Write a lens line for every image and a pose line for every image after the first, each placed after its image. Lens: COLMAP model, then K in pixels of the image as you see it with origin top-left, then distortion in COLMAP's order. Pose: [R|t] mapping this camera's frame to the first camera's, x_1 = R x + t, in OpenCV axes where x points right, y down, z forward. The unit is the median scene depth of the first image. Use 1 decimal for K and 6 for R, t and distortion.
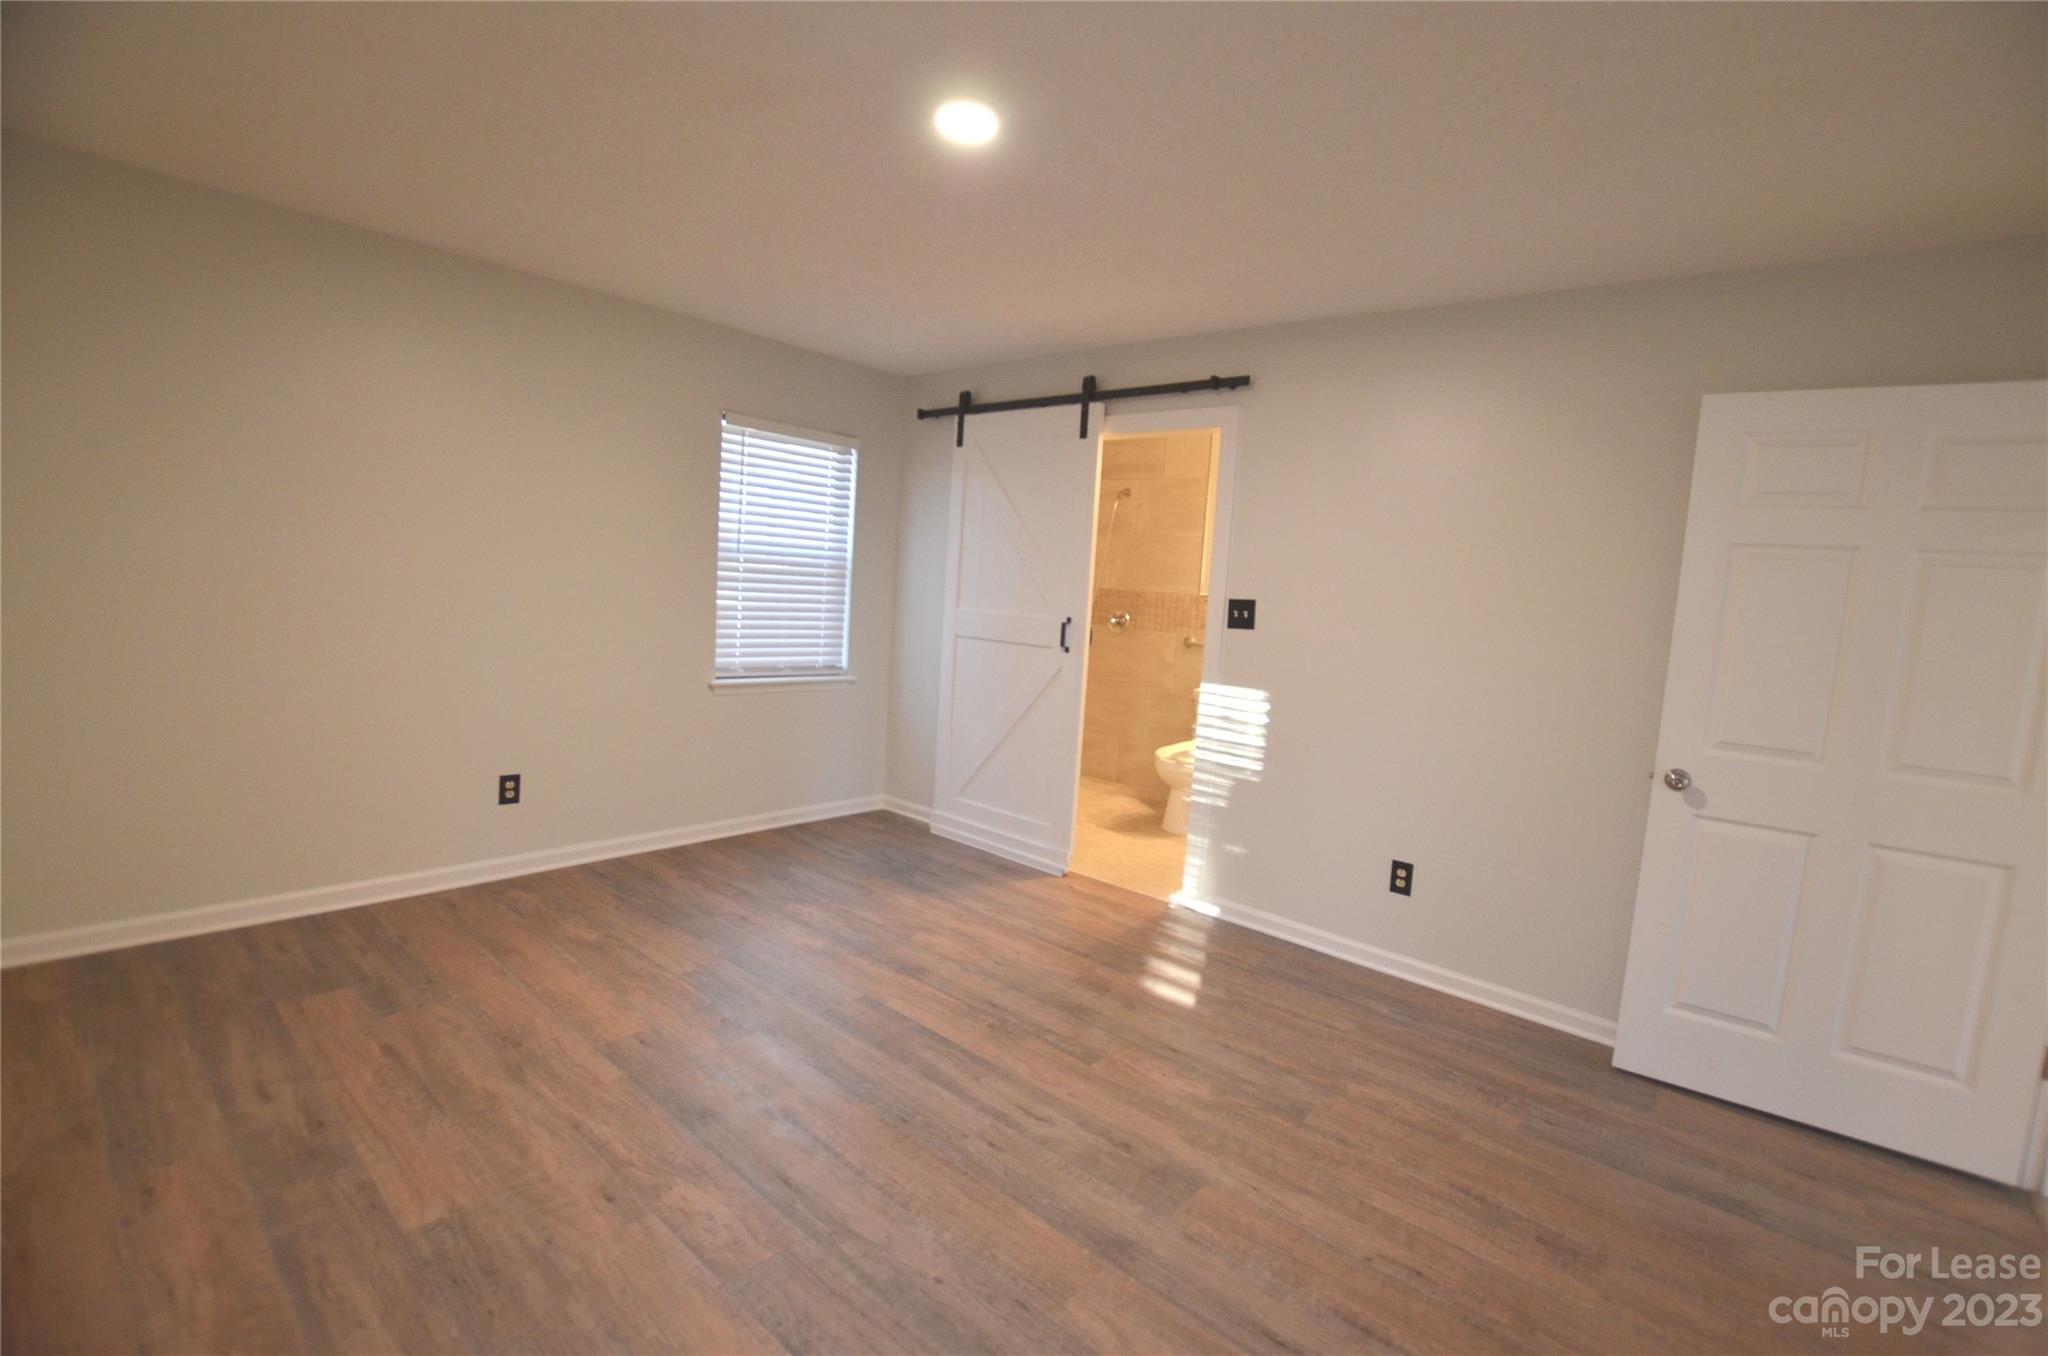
lens RADIAL K [[897.3, 0, 1054.3], [0, 897.3, 676.2], [0, 0, 1]] dist [-0.032653, 0.001096]
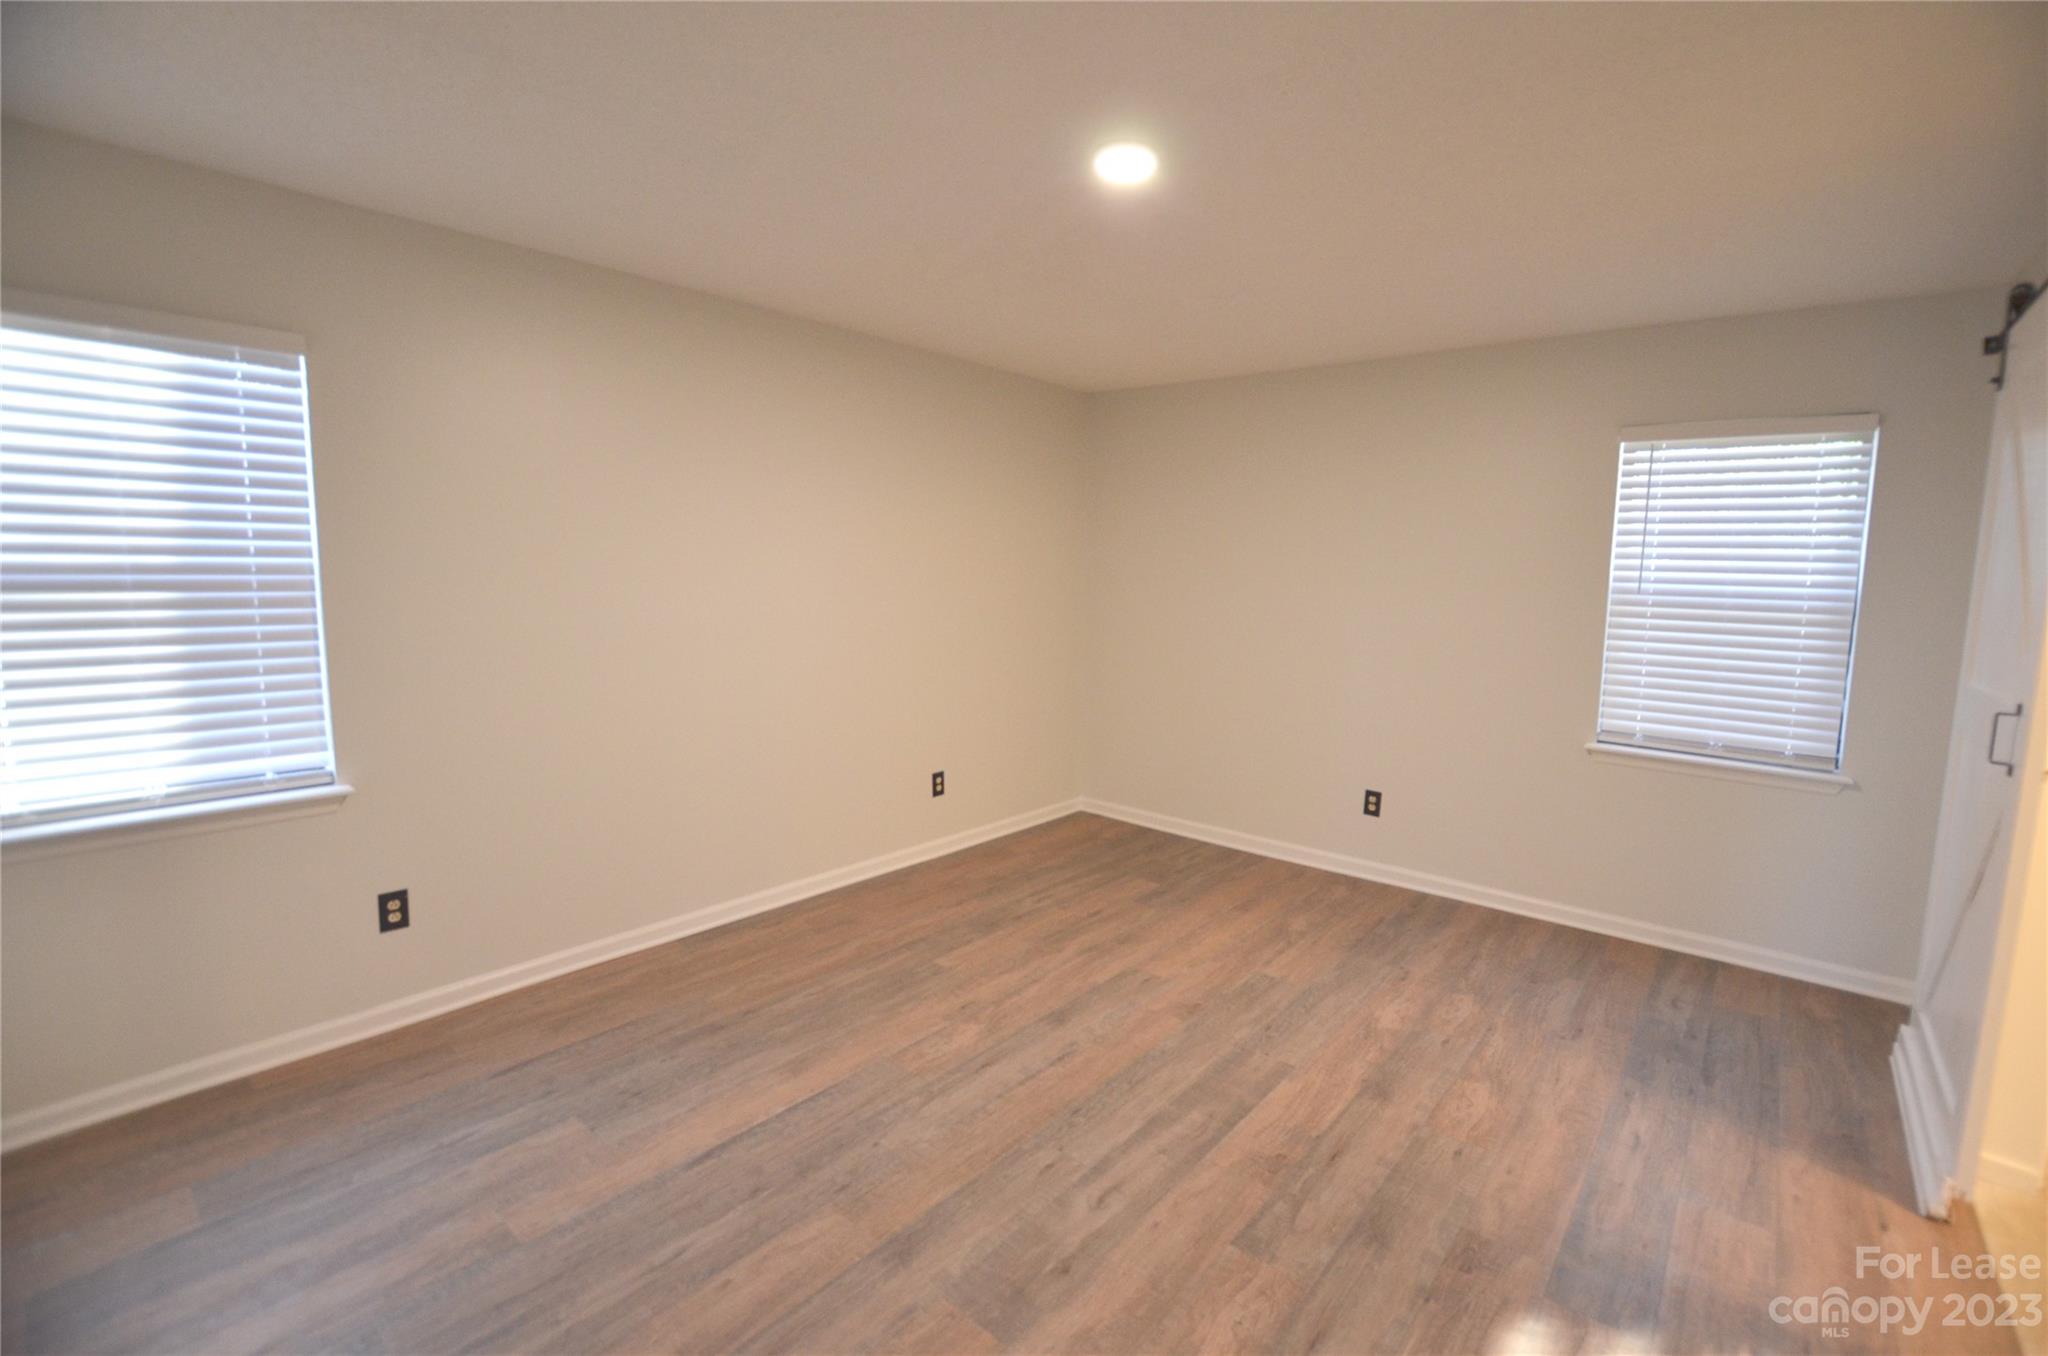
lens RADIAL K [[897.3, 0, 1054.3], [0, 897.3, 676.2], [0, 0, 1]] dist [-0.032653, 0.001096]
pose [[0.013177, 0.052711, -0.998523, 0.662331], [-0.125588, 0.990789, 0.050645, -0.054371], [0.991995, 0.124735, 0.019675, 0.671127]]
